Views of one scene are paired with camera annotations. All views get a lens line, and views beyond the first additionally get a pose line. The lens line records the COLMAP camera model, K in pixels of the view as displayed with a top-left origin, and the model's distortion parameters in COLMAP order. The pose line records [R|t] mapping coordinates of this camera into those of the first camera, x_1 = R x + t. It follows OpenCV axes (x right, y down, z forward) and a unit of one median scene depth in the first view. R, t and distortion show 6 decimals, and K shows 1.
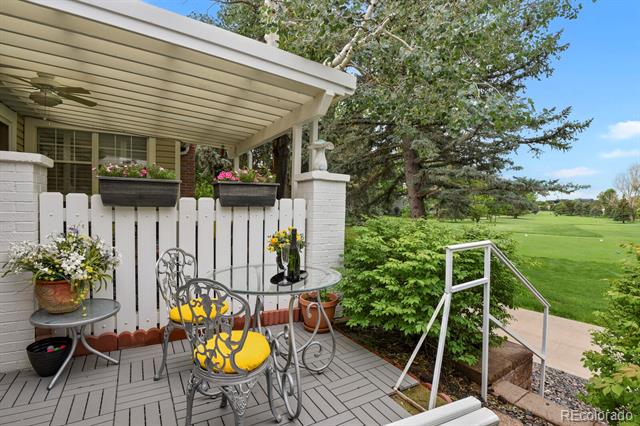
lens RADIAL K [[313.6, 0, 315.3], [0, 313.6, 210.8], [0, 0, 1]] dist [-0.027271, -0.000721]
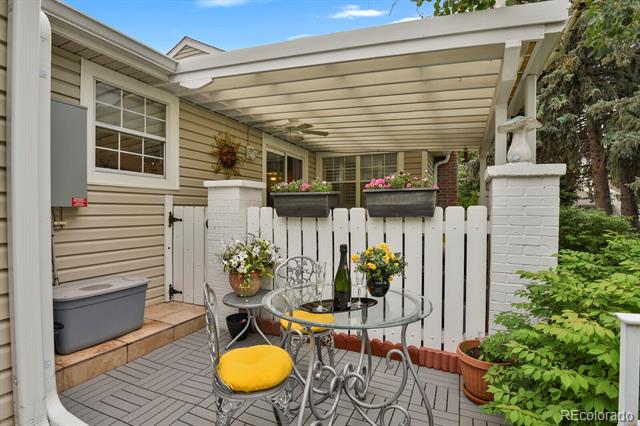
lens RADIAL K [[313.6, 0, 322.1], [0, 313.6, 212.1], [0, 0, 1]] dist [-0.027271, -0.000721]
pose [[0.604130, -0.014630, -0.796752, 0.305438], [-0.007856, 0.999674, -0.024312, -0.003629], [0.796847, 0.020947, 0.603818, 0.284434]]
